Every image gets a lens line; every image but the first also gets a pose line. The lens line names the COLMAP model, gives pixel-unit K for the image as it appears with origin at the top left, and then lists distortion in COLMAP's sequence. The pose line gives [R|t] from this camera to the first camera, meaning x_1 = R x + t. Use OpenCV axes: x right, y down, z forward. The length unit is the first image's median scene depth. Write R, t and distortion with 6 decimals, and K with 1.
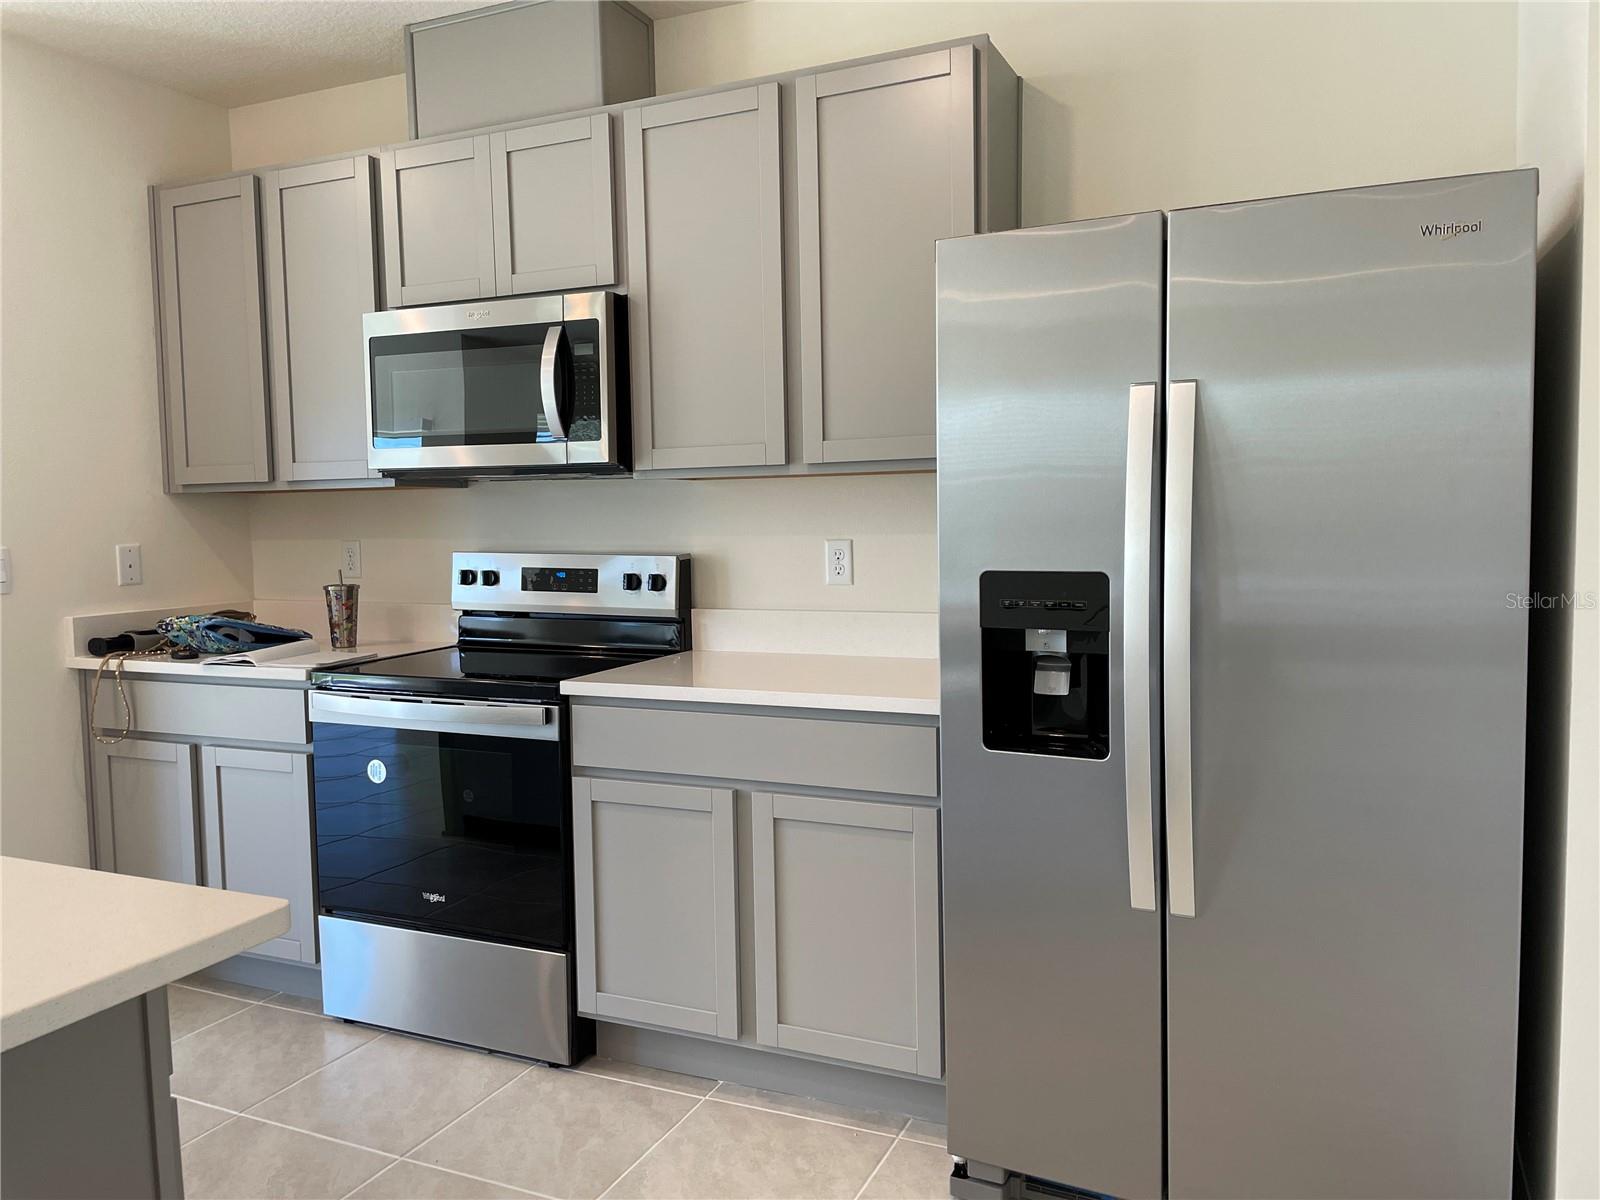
lens RADIAL K [[1191.8, 0, 804.0], [0, 1191.8, 596.4], [0, 0, 1]] dist [0.053099, -0.026162]
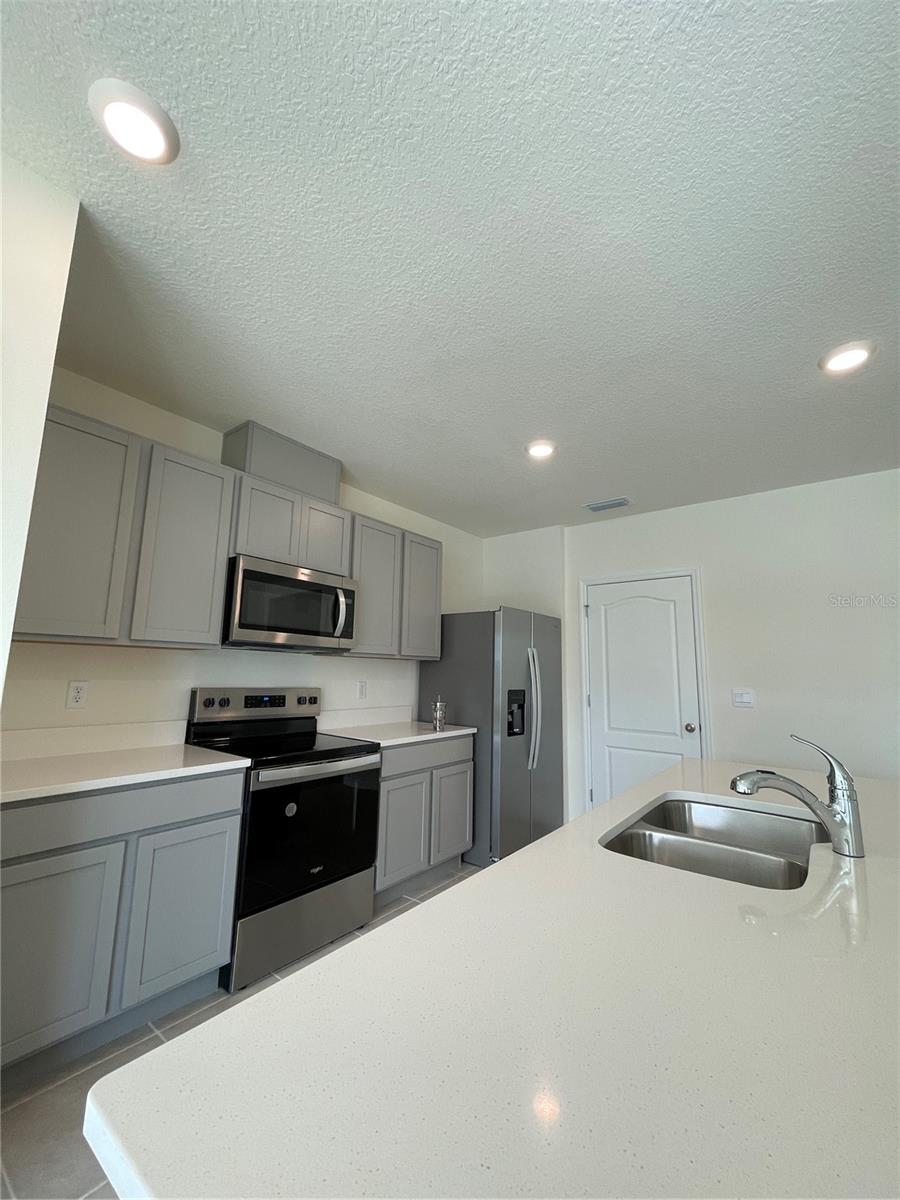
lens RADIAL K [[485.4, 0, 457.4], [0, 485.4, 600.7], [0, 0, 1]] dist [0.000086, 0.000900]
pose [[0.223529, 0.163433, 0.960898, -0.959879], [0.042518, 0.983269, -0.177129, -0.022678], [-0.973770, 0.080449, 0.212840, 0.519036]]
